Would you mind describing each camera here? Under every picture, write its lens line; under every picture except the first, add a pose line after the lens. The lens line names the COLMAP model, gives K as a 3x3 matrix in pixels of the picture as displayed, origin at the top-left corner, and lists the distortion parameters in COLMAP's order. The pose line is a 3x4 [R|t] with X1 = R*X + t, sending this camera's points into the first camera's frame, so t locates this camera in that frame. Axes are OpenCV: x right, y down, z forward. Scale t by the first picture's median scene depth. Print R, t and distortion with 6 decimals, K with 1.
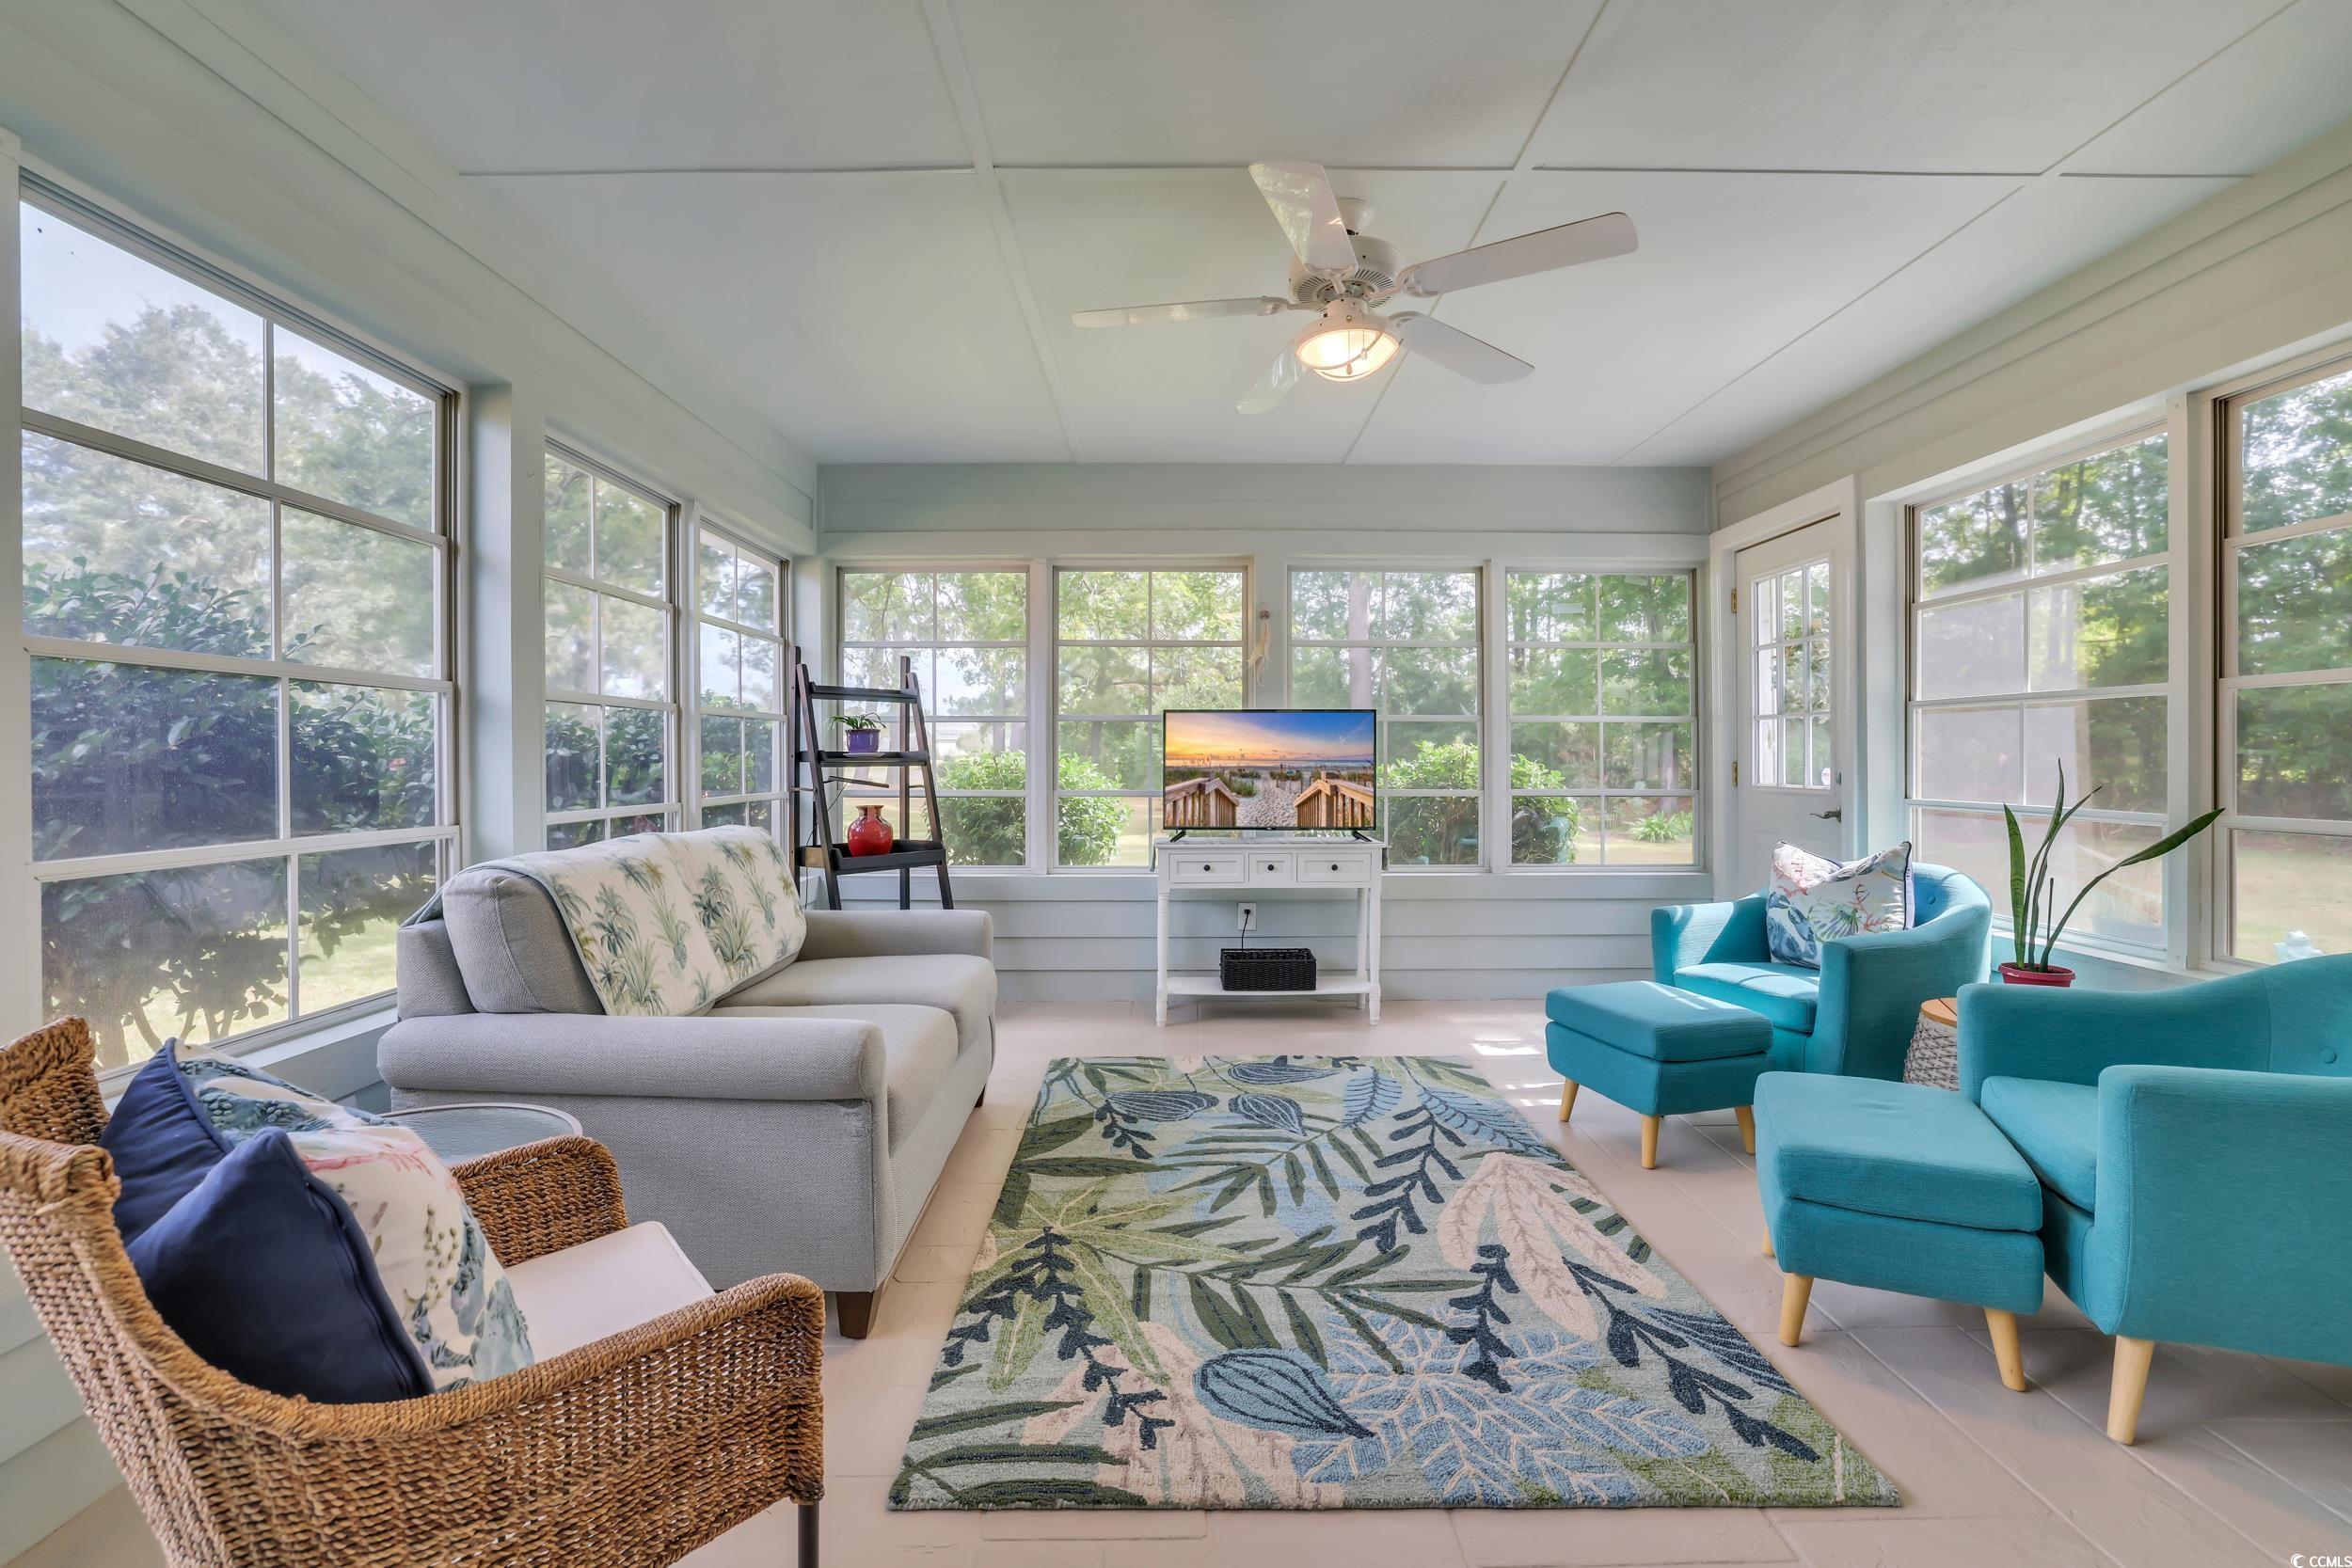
lens RADIAL K [[1000.2, 0, 1183.3], [0, 1000.2, 777.3], [0, 0, 1]] dist [-0.044790, 0.015237]
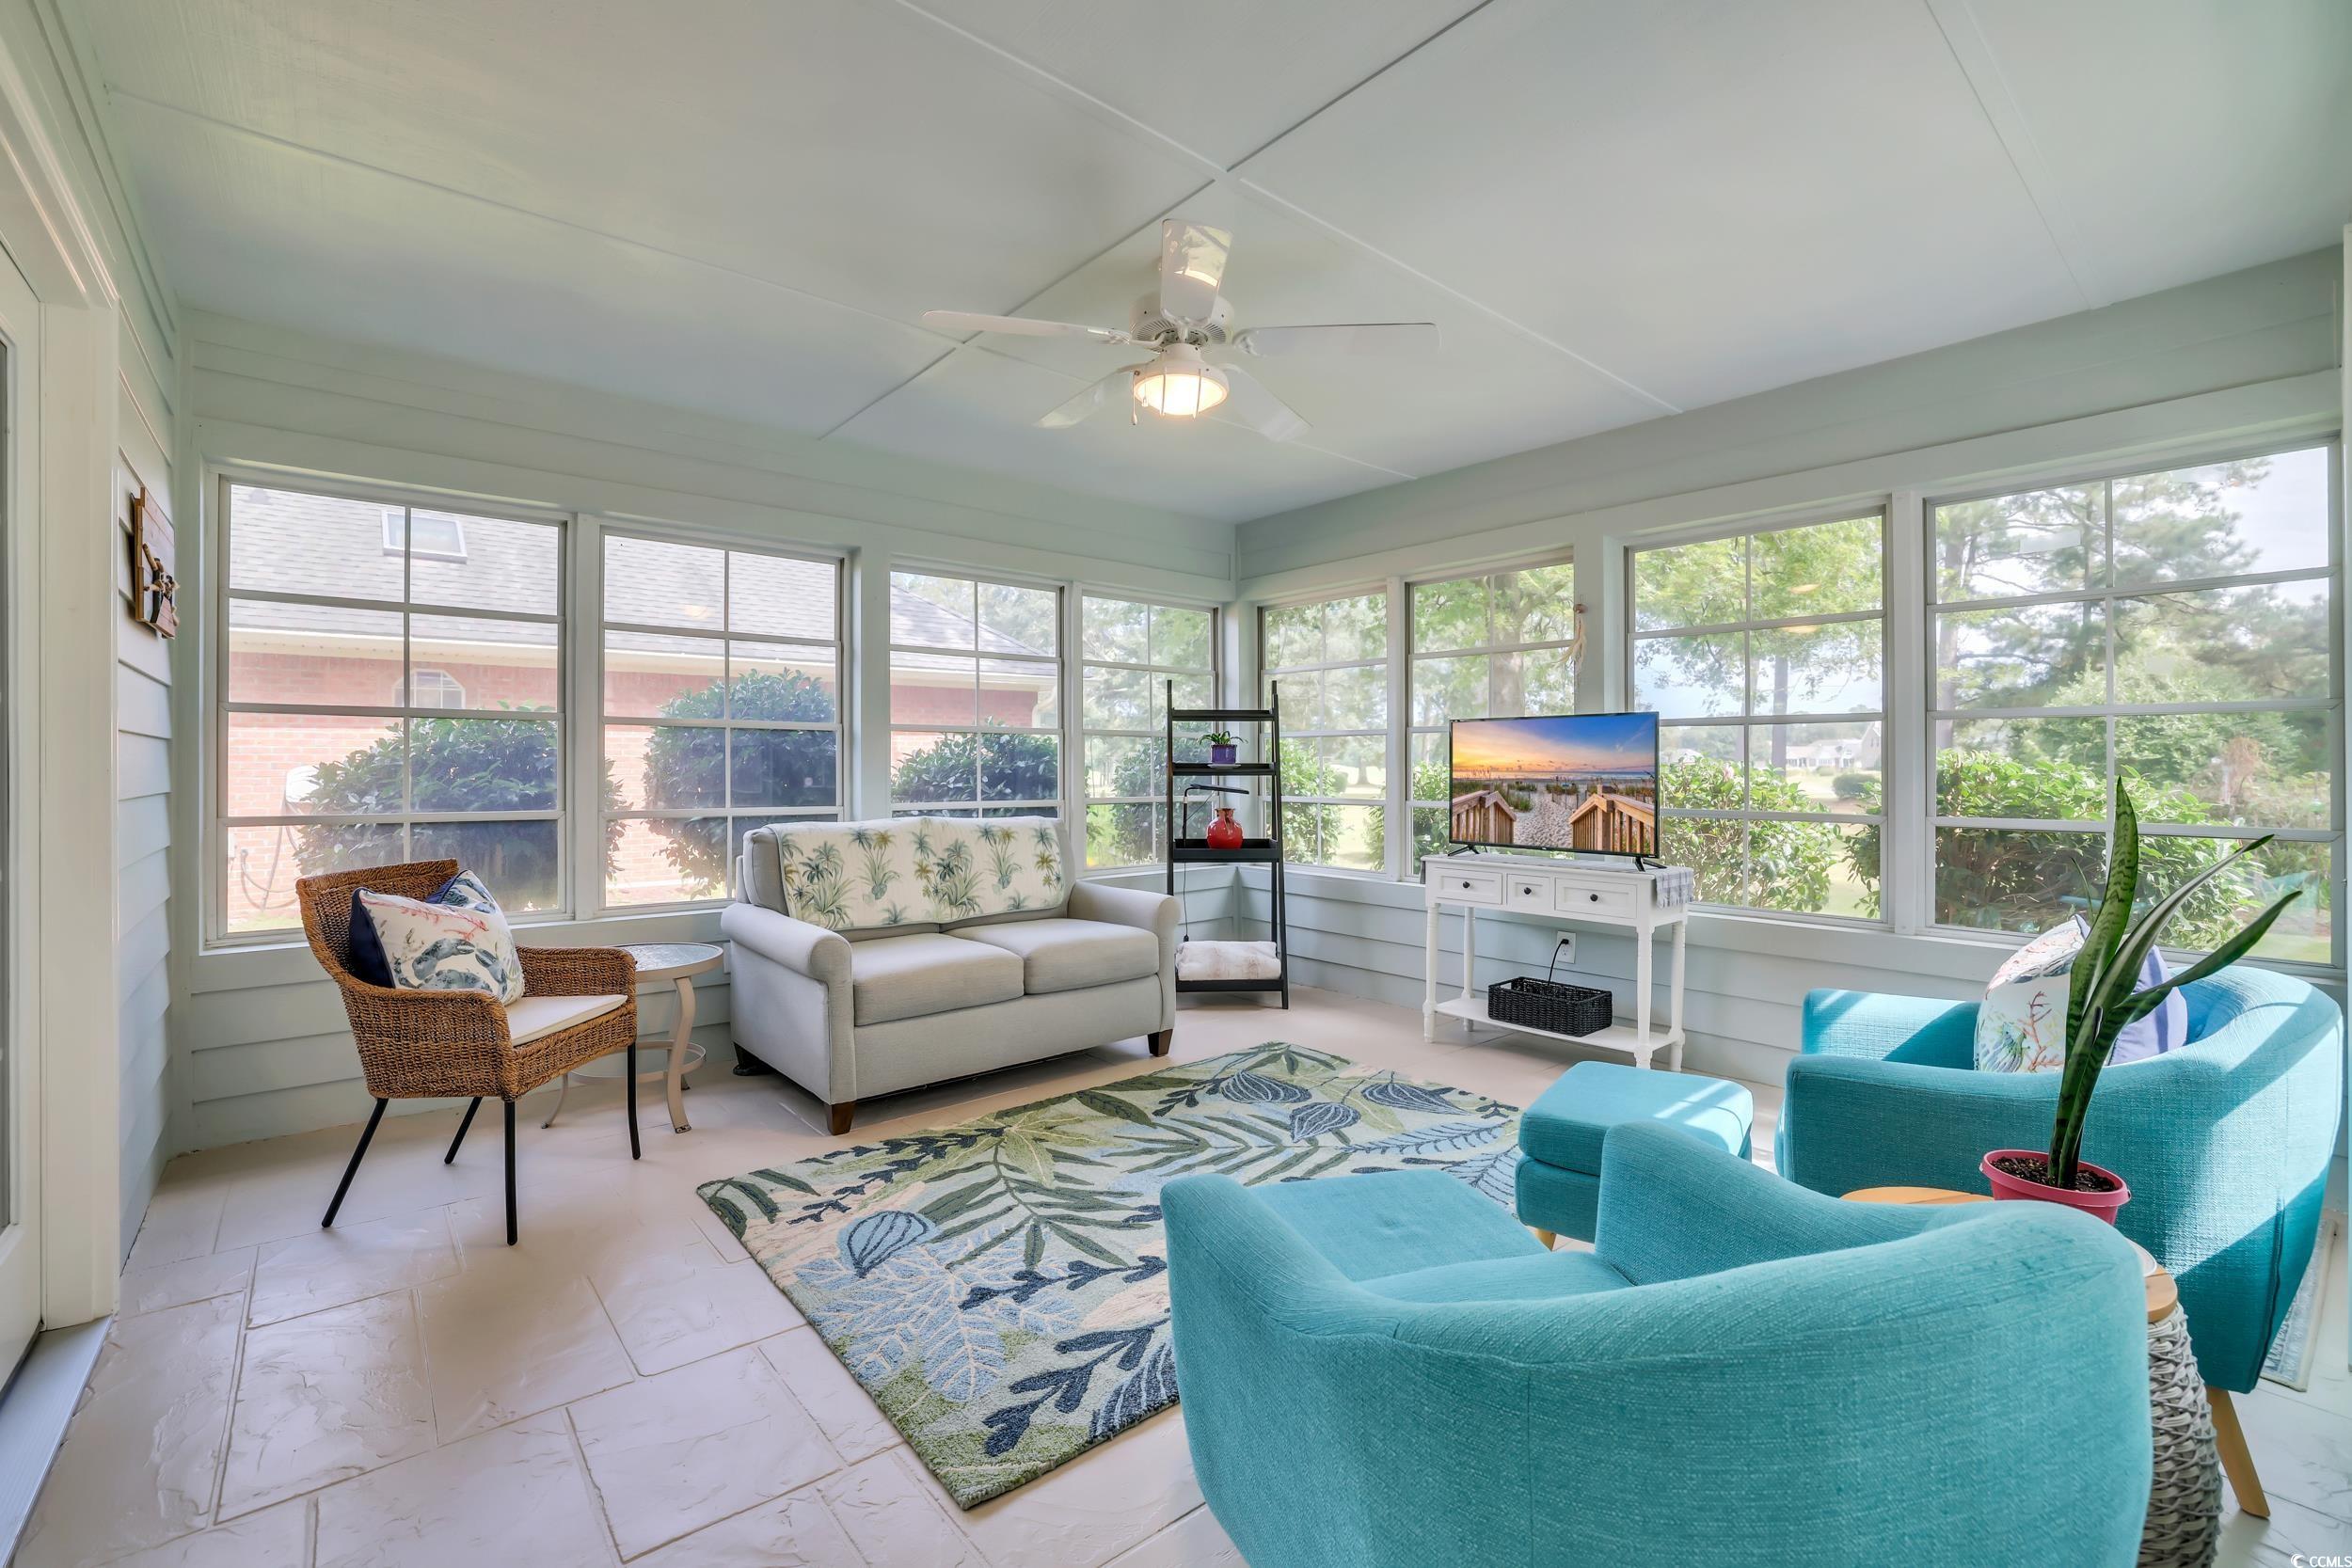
lens RADIAL K [[1020.5, 0, 1188.6], [0, 1020.5, 771.5], [0, 0, 1]] dist [-0.041719, 0.015725]
pose [[0.645713, 0.004827, -0.763565, 0.929733], [-0.015591, 0.999855, -0.006864, -0.010009], [0.763421, 0.016337, 0.645695, 0.270154]]
